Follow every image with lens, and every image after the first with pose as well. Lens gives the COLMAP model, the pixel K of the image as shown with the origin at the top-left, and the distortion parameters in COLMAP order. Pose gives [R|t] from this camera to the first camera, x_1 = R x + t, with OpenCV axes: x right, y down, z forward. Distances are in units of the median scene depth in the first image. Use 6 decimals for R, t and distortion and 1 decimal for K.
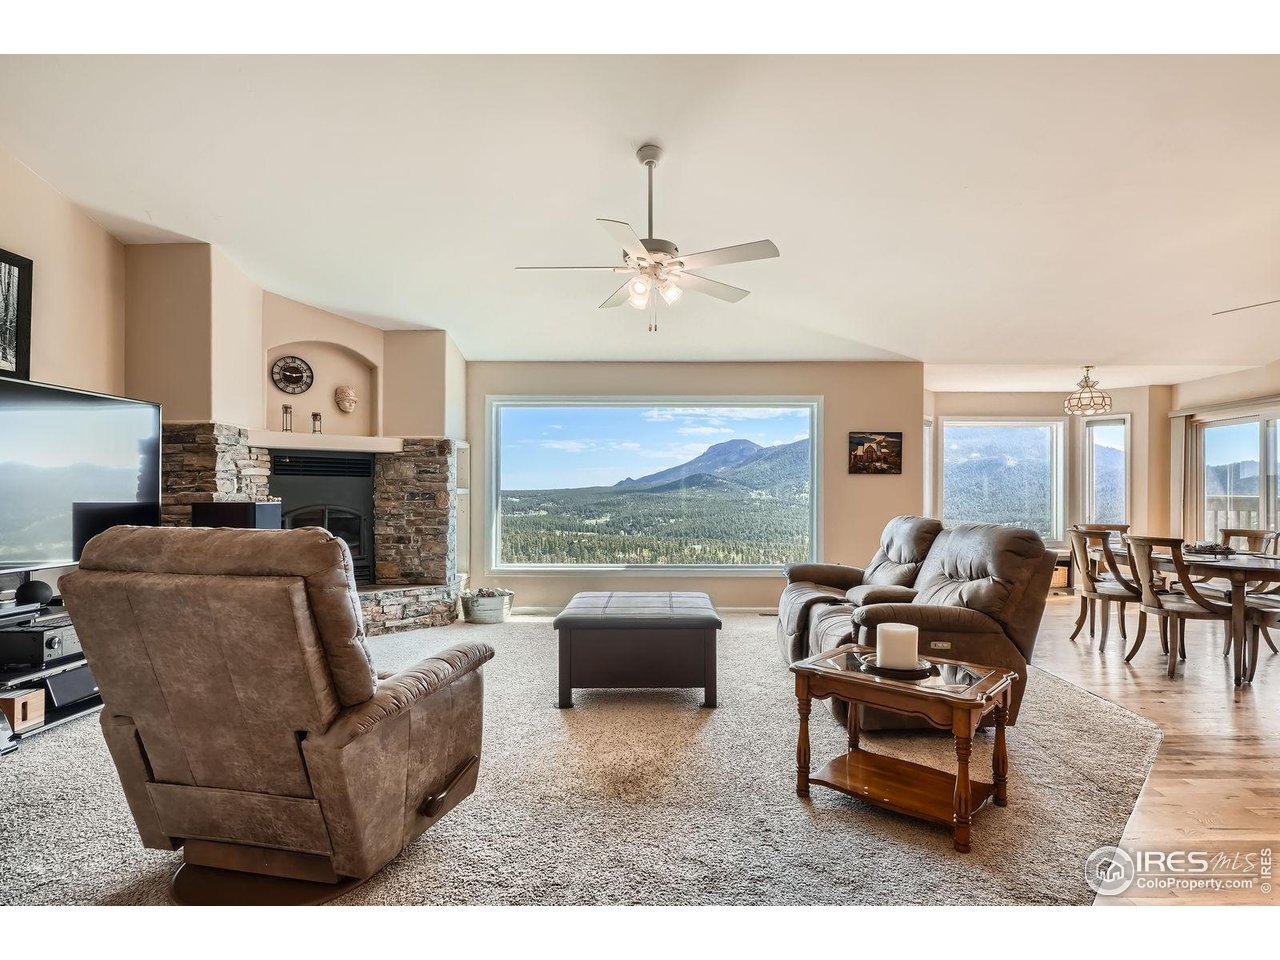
lens RADIAL K [[670.0, 0, 640.0], [0, 670.0, 480.0], [0, 0, 1]] dist [-0.001222, -0.000159]
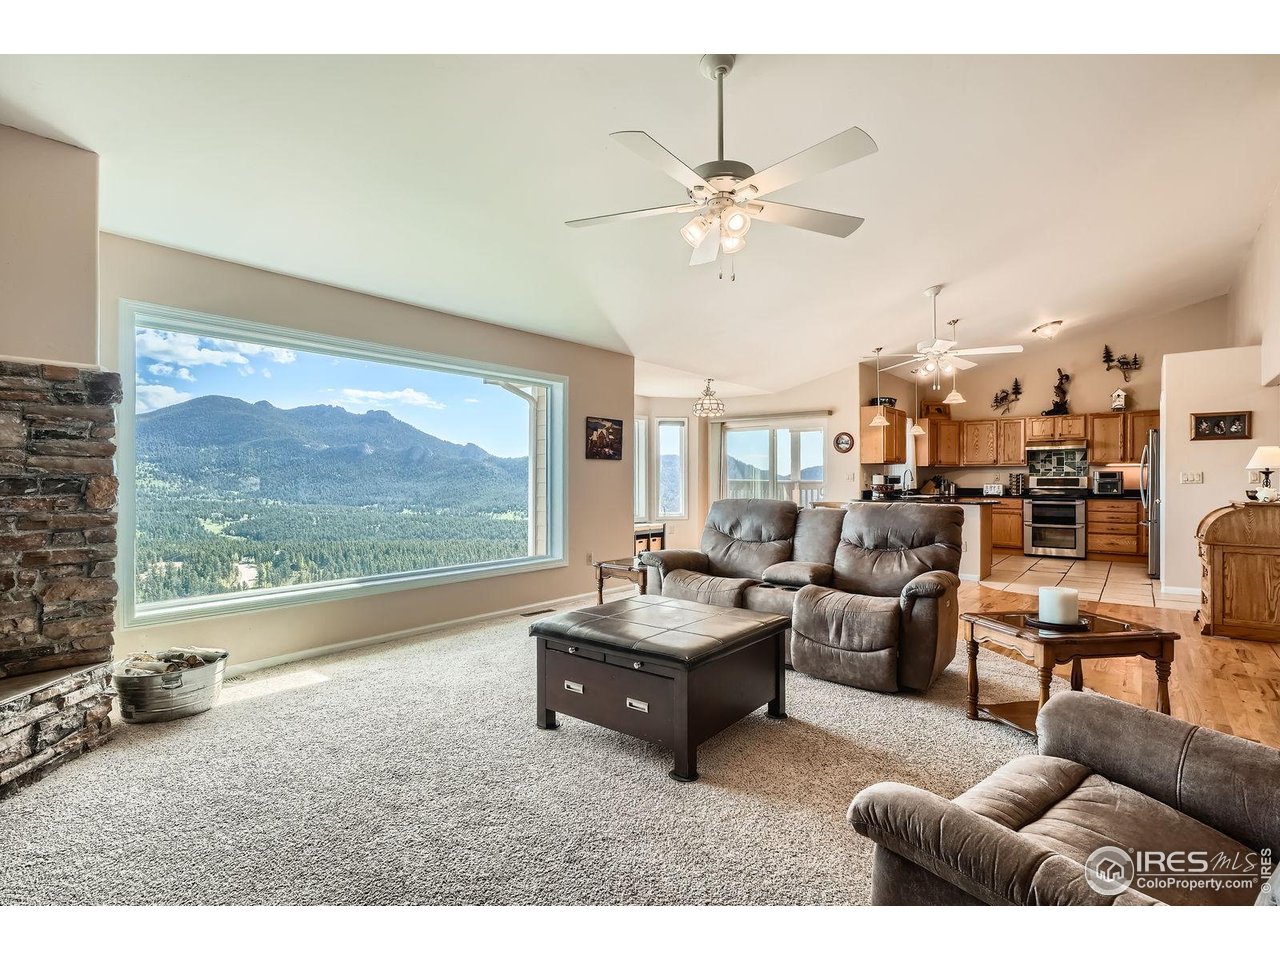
lens RADIAL K [[637.2, 0, 640.0], [0, 637.2, 480.0], [0, 0, 1]] dist [0.000438, 0.000144]
pose [[0.614497, -0.004178, 0.788908, -0.418551], [-0.011948, 0.999822, 0.014601, 0.008242], [-0.788829, -0.018398, 0.614337, 0.387790]]
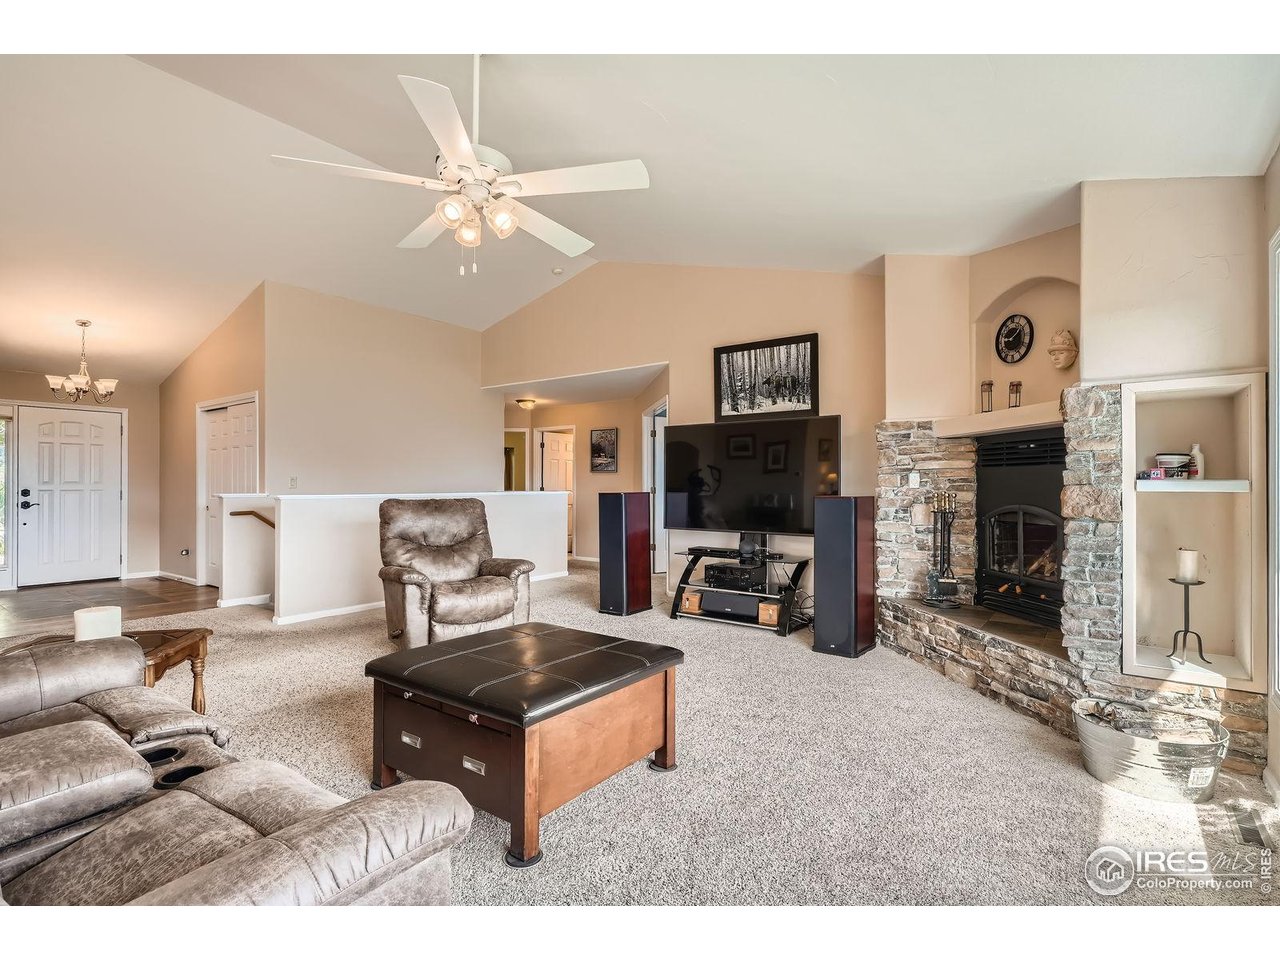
lens RADIAL K [[637.2, 0, 640.0], [0, 637.2, 480.0], [0, 0, 1]] dist [0.000438, 0.000144]
pose [[-0.587092, -0.008902, -0.809471, 0.321757], [0.014181, 0.999673, -0.021279, 0.017526], [0.809396, -0.023972, -0.586773, 1.015951]]
